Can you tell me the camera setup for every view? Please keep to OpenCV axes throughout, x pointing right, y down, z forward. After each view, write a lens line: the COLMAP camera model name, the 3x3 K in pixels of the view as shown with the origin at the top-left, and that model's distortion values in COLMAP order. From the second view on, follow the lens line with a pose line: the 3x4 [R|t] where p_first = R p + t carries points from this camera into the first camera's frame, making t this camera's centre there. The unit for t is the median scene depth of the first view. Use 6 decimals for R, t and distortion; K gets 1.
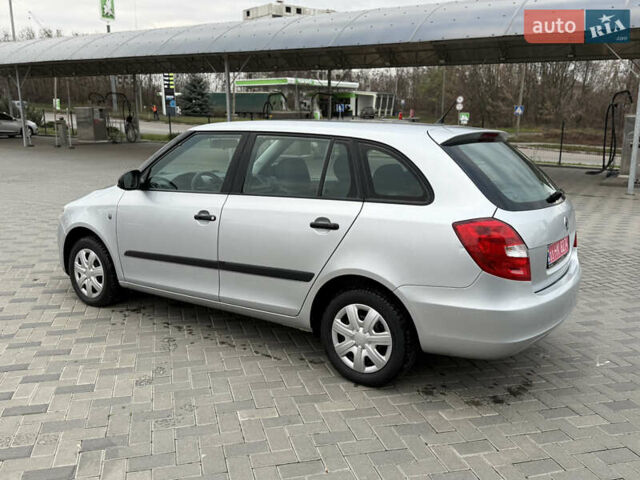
lens RADIAL K [[572.1, 0, 320.0], [0, 572.1, 240.0], [0, 0, 1]] dist [0.143247, -0.276501]
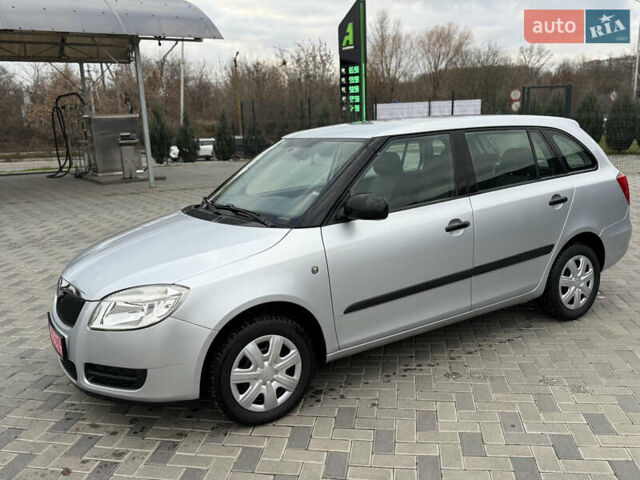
lens RADIAL K [[572.1, 0, 320.0], [0, 572.1, 240.0], [0, 0, 1]] dist [0.143247, -0.276501]
pose [[0.406891, -0.218869, 0.886869, -1.104823], [0.224524, 0.965051, 0.135153, -0.190991], [-0.885454, 0.144131, 0.441812, 0.792846]]
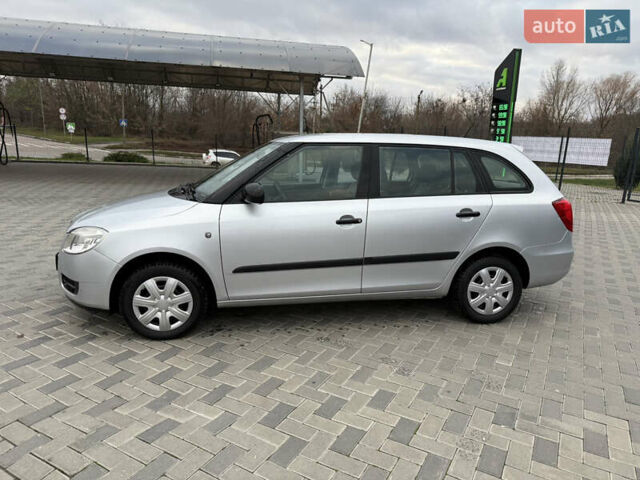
lens RADIAL K [[446.8, 0, 321.2], [0, 446.8, 240.0], [0, 0, 1]] dist [0.066747, -0.099758]
pose [[0.707425, -0.141484, 0.692483, -0.839089], [0.118590, 0.989630, 0.081047, -0.079520], [-0.696768, 0.024787, 0.716868, 0.422331]]
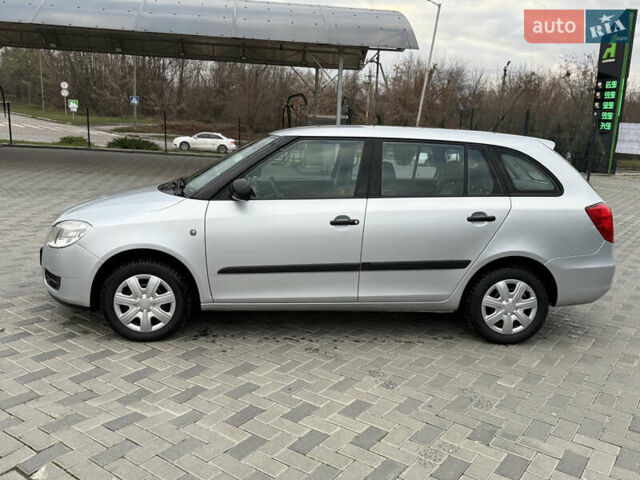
lens RADIAL K [[569.9, 0, 318.6], [0, 569.9, 237.0], [0, 0, 1]] dist [0.138220, -0.267893]
pose [[0.776434, -0.102420, 0.621820, -0.867785], [0.093335, 0.994512, 0.047263, -0.065468], [-0.623248, 0.021341, 0.781733, 0.239090]]
